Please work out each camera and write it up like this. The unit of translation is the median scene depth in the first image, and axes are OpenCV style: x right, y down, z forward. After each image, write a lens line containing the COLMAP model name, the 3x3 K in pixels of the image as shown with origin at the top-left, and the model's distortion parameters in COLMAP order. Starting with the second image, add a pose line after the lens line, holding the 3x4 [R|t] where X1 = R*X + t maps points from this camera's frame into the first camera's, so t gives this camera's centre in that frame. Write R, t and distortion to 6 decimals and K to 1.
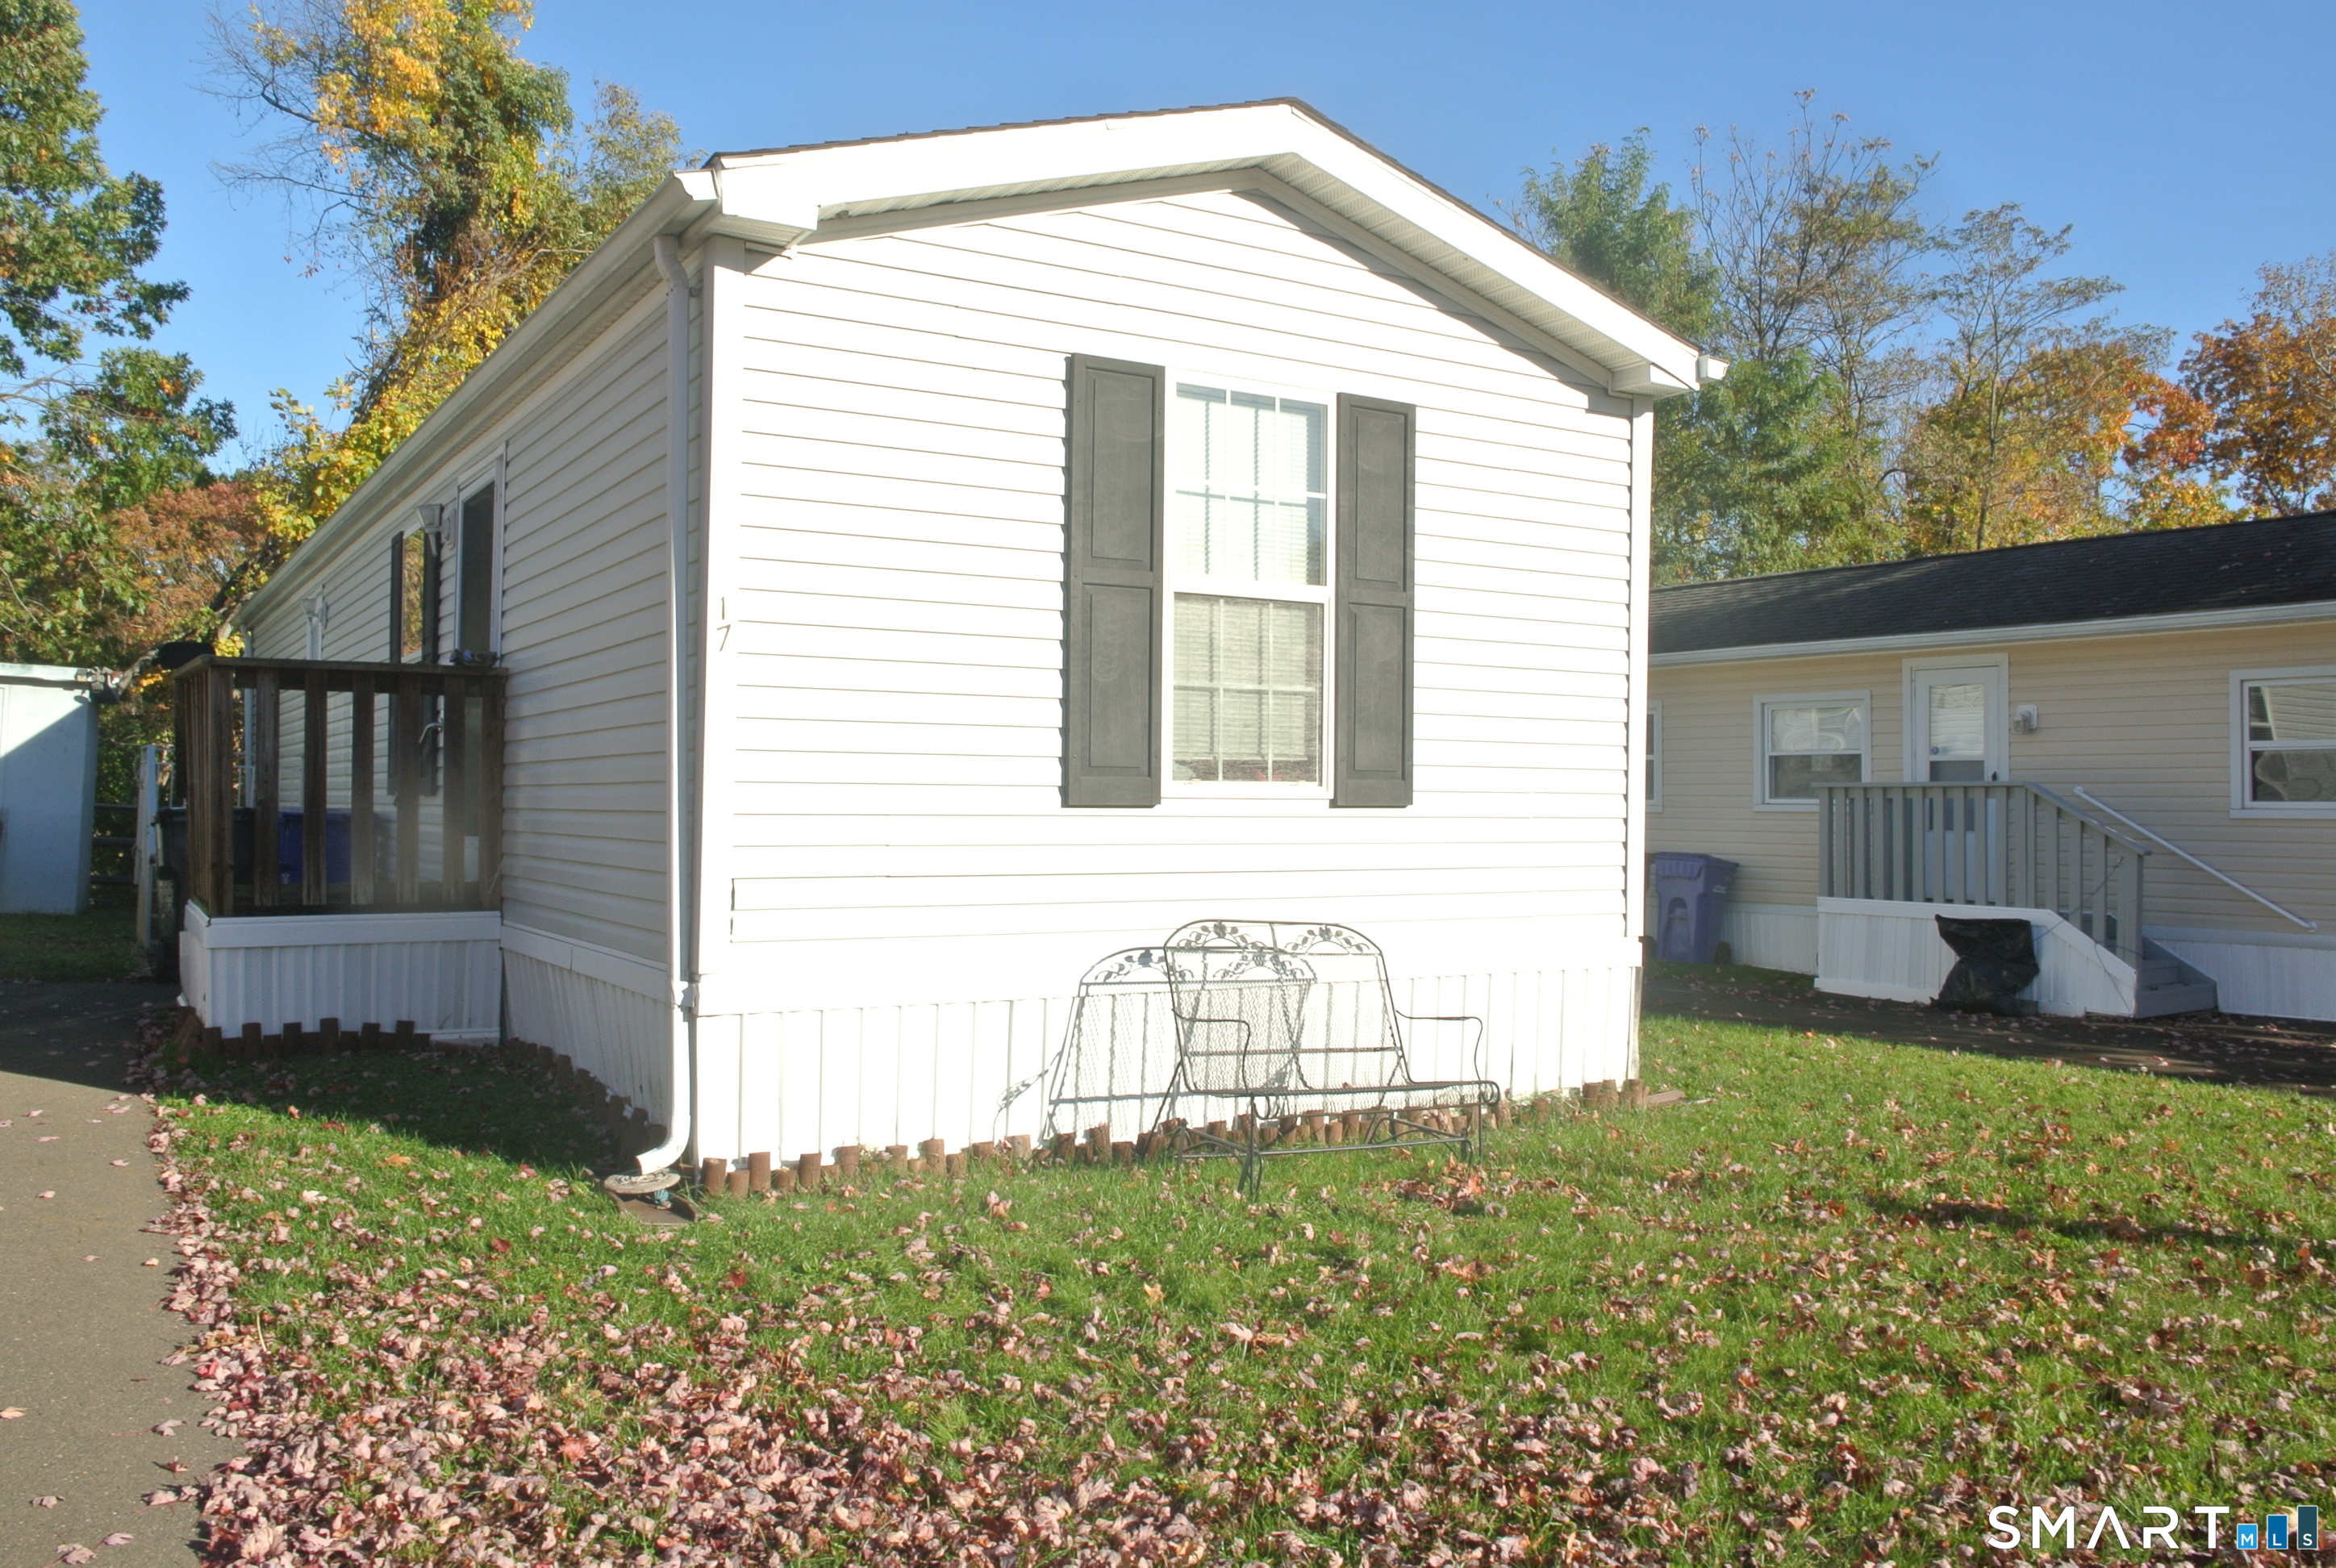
lens RADIAL K [[1838.4, 0, 1129.9], [0, 1838.4, 777.3], [0, 0, 1]] dist [-0.049286, 0.002666]
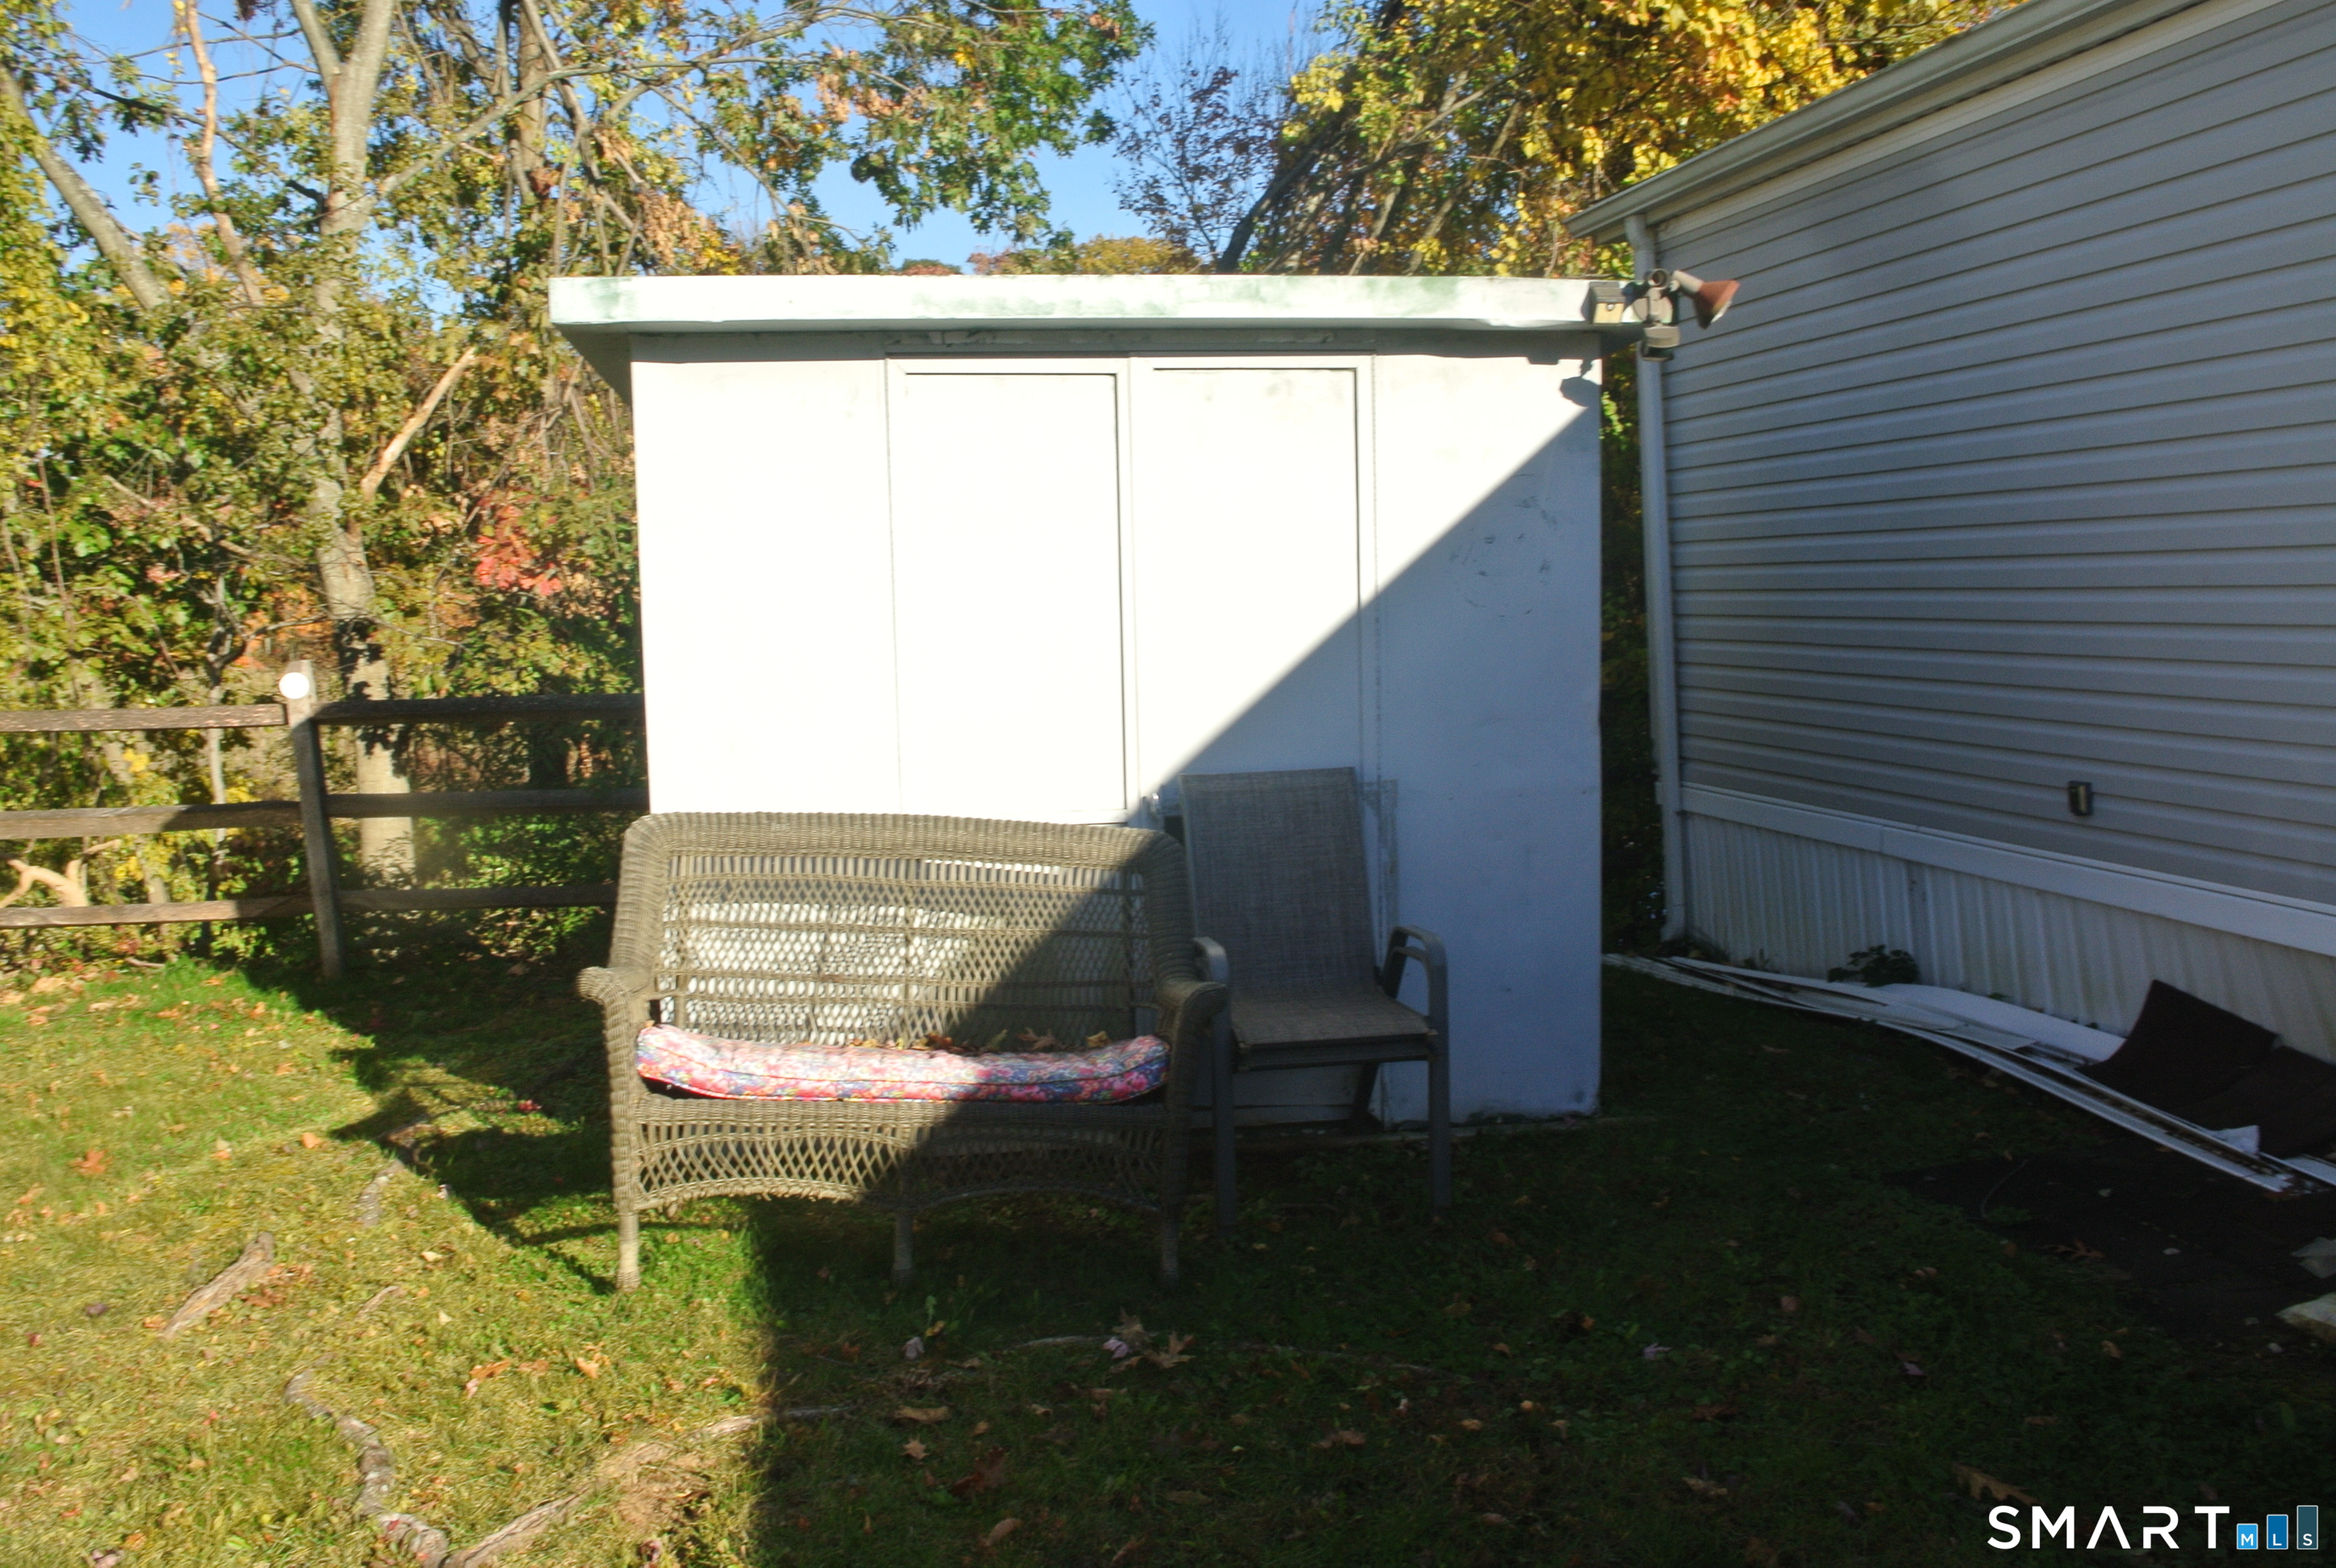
lens RADIAL K [[1806.3, 0, 1168.0], [0, 1806.3, 784.0], [0, 0, 1]] dist [-0.086955, 0.058580]
pose [[0.950786, -0.028755, -0.308512, -0.319367], [0.071272, 0.989282, 0.127445, -0.012469], [0.301541, -0.143161, 0.942644, 0.399346]]
